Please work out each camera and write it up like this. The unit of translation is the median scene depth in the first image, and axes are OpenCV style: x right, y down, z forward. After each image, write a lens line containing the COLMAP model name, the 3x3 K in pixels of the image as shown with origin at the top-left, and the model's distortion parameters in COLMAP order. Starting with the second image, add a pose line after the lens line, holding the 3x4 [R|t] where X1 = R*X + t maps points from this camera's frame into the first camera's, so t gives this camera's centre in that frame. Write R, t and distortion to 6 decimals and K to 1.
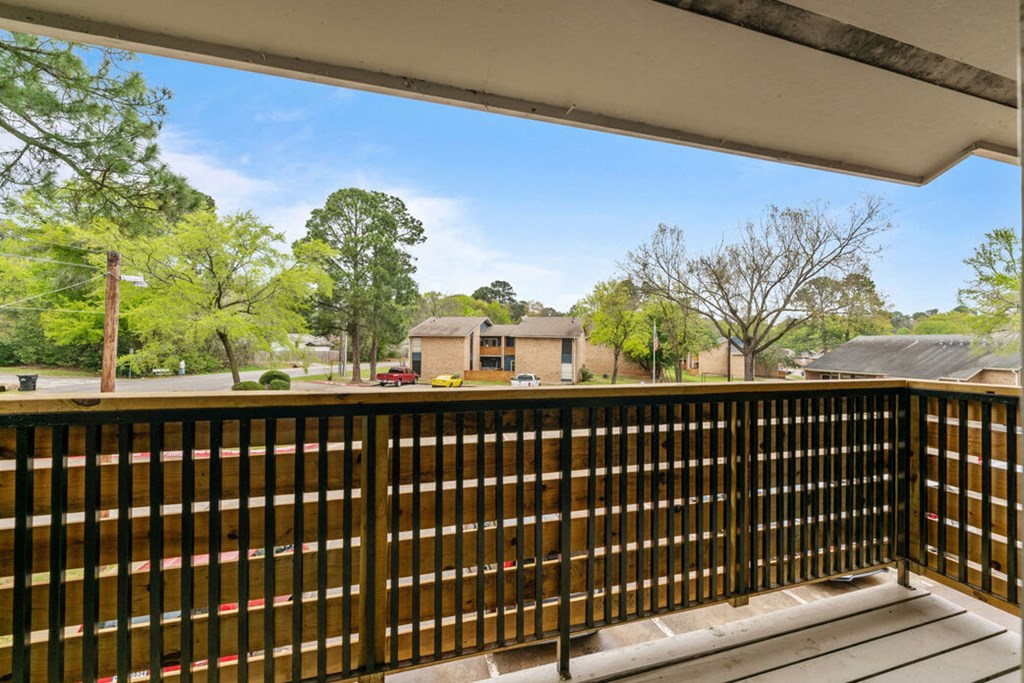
lens RADIAL K [[418.1, 0, 513.5], [0, 418.1, 345.2], [0, 0, 1]] dist [0.000327, 0.000024]
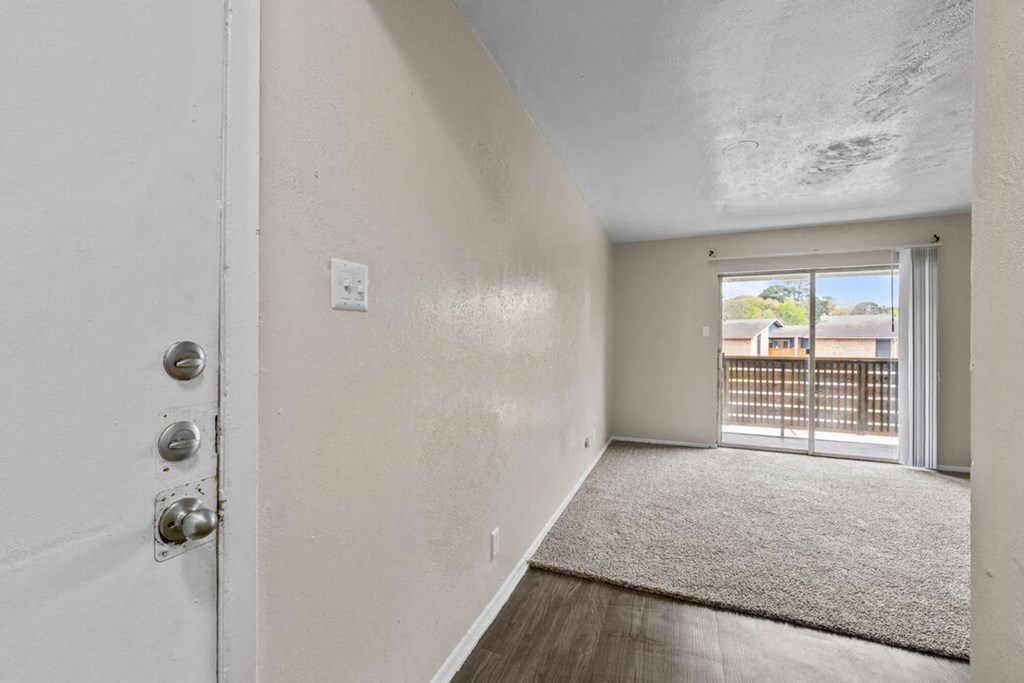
lens RADIAL K [[418.1, 0, 513.5], [0, 418.1, 345.2], [0, 0, 1]] dist [0.000327, 0.000024]
pose [[0.806109, -0.001652, -0.591765, 0.020449], [-0.000788, 0.999992, -0.003865, 0.000847], [0.591767, 0.003582, 0.806101, -0.171407]]
